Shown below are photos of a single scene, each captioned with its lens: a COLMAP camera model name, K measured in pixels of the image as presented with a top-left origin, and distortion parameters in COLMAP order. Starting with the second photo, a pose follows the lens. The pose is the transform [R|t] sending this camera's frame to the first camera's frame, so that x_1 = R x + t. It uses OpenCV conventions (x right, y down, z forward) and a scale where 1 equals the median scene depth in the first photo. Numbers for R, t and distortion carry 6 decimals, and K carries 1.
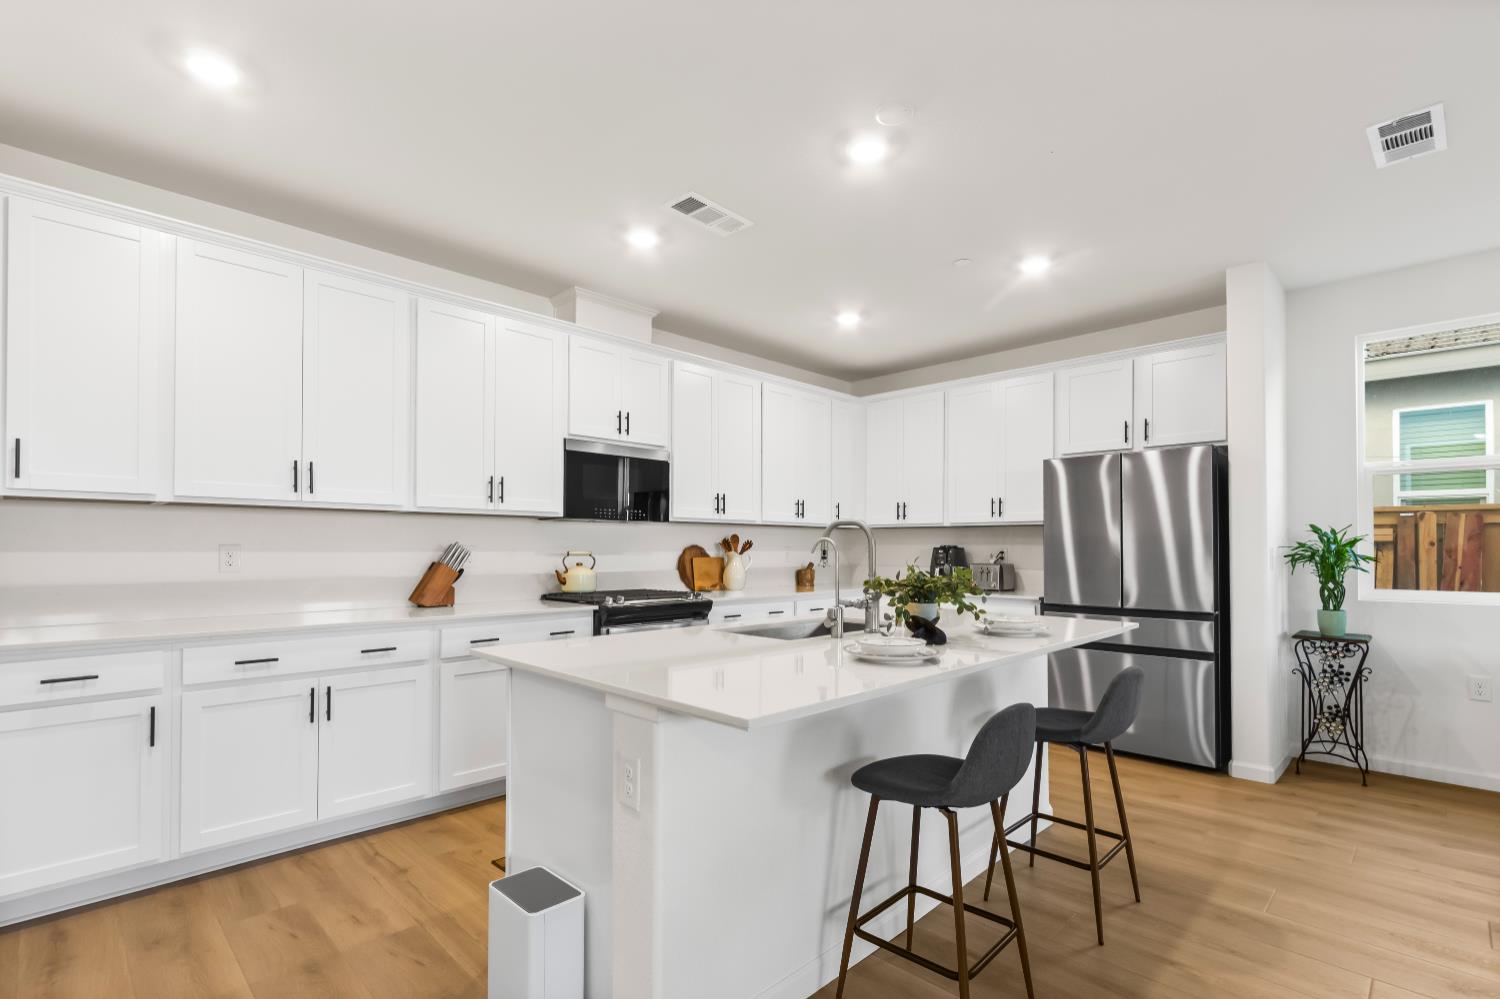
lens RADIAL K [[704.2, 0, 751.3], [0, 704.2, 545.1], [0, 0, 1]] dist [0.012259, -0.000685]
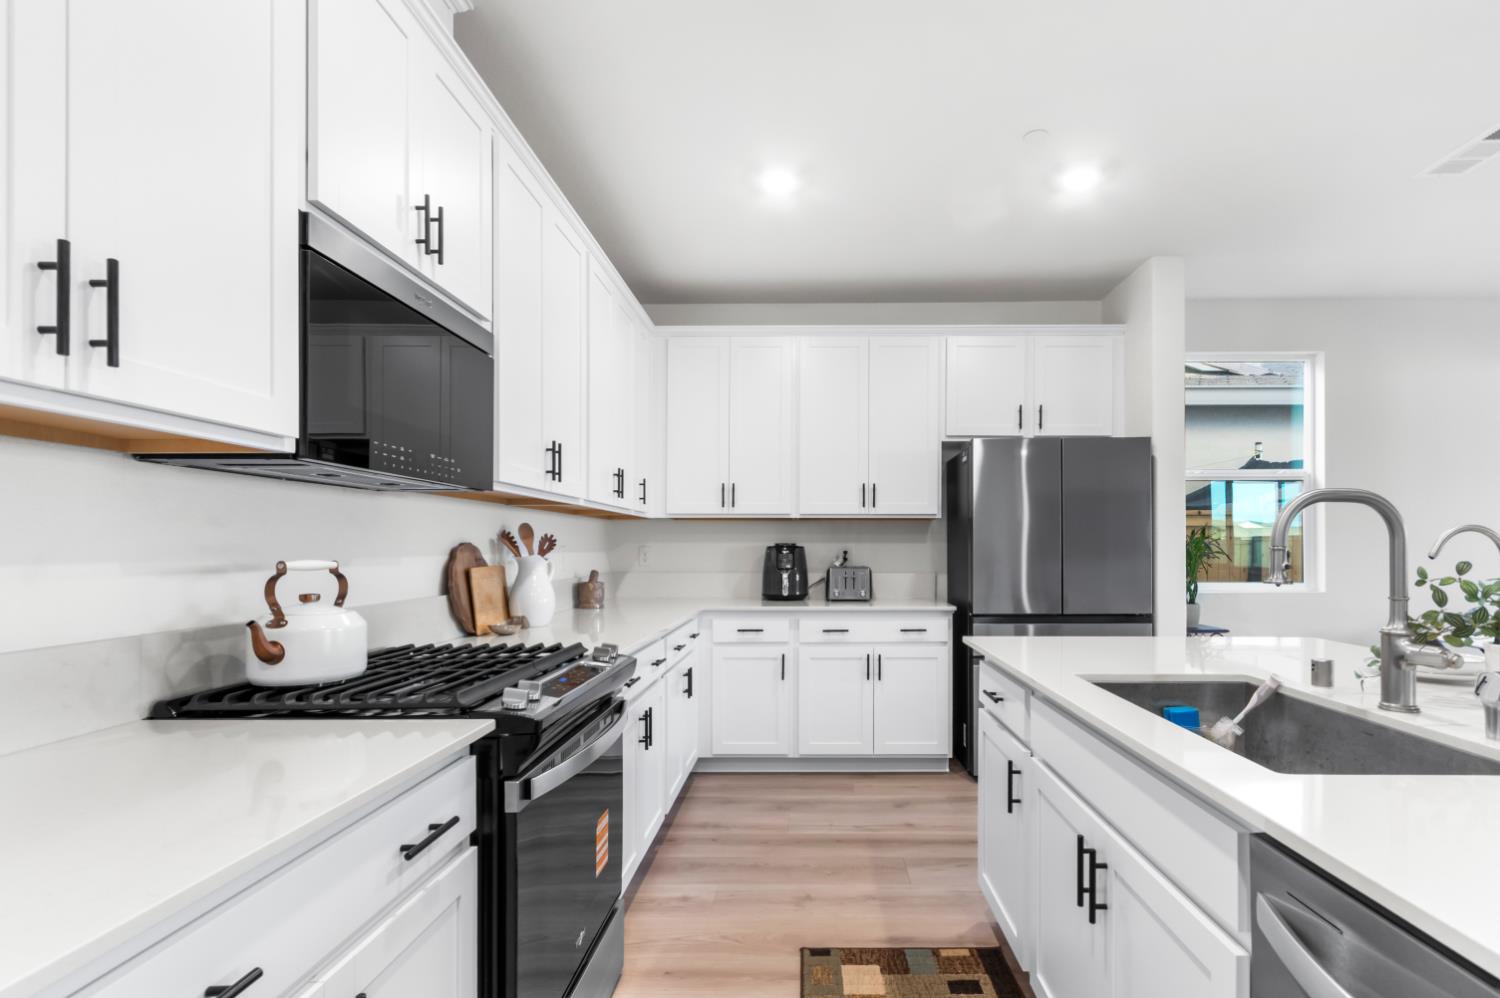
lens RADIAL K [[704.2, 0, 801.5], [0, 704.2, 543.9], [0, 0, 1]] dist [0.012259, -0.000685]
pose [[0.715706, -0.000391, 0.698402, -0.261004], [0.000111, 1.000000, 0.000445, 0.000806], [-0.698402, -0.000241, 0.715706, 0.484999]]
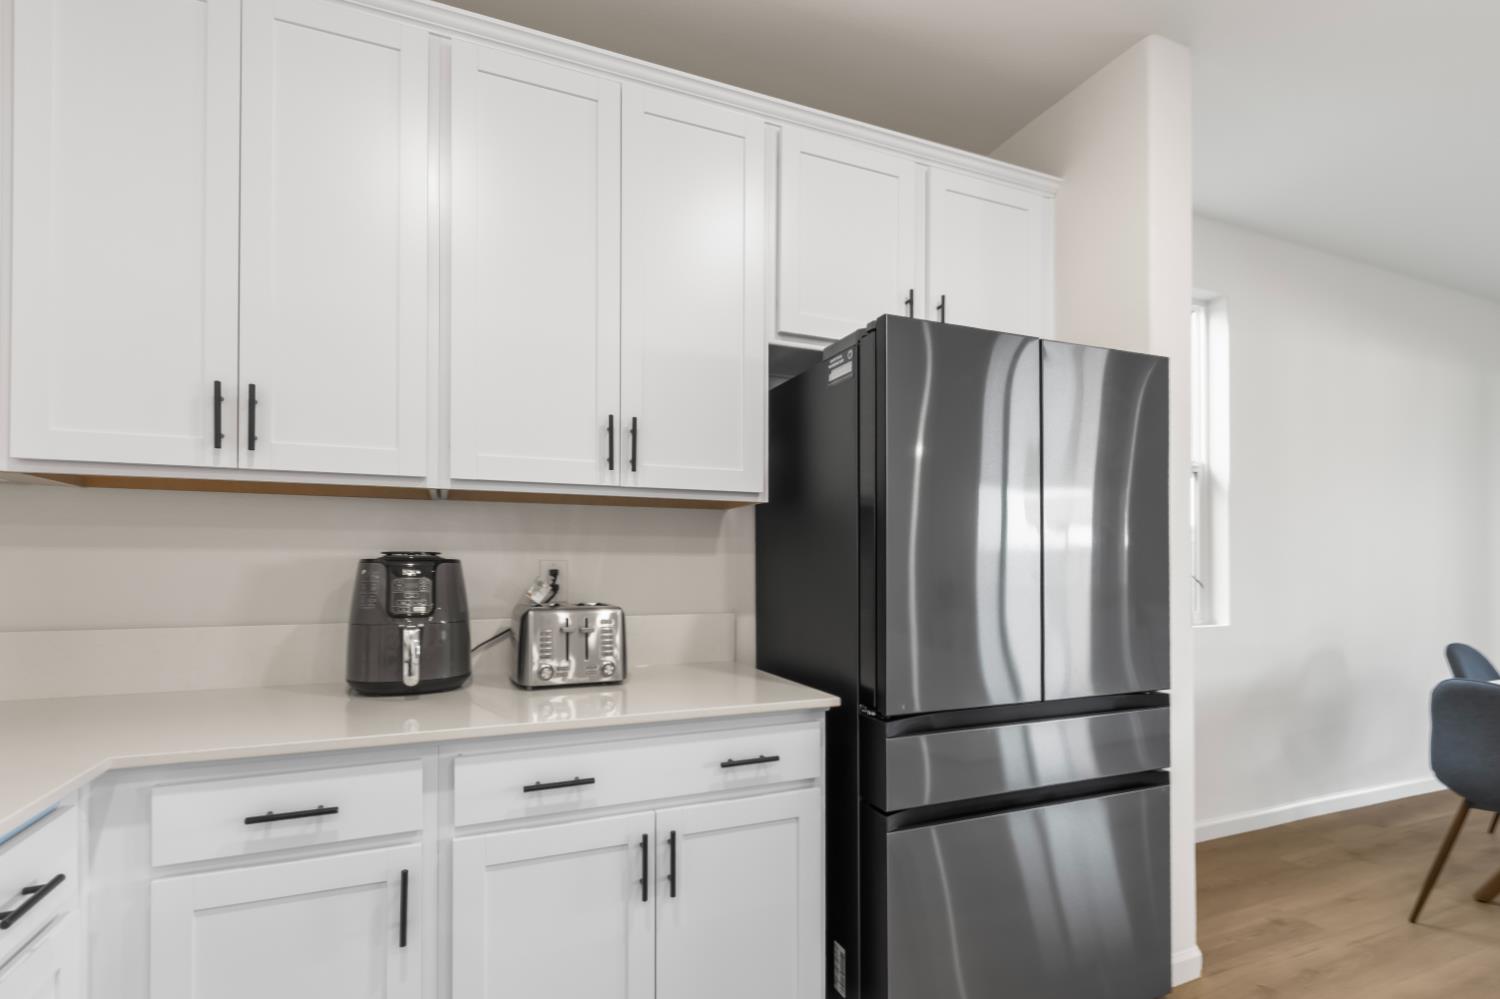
lens RADIAL K [[704.2, 0, 737.5], [0, 704.2, 568.4], [0, 0, 1]] dist [0.012259, -0.000685]
pose [[0.377231, -0.008166, 0.926083, 0.046579], [-0.005041, 0.999928, 0.010871, 0.004145], [-0.926106, -0.008770, 0.377162, 0.815647]]
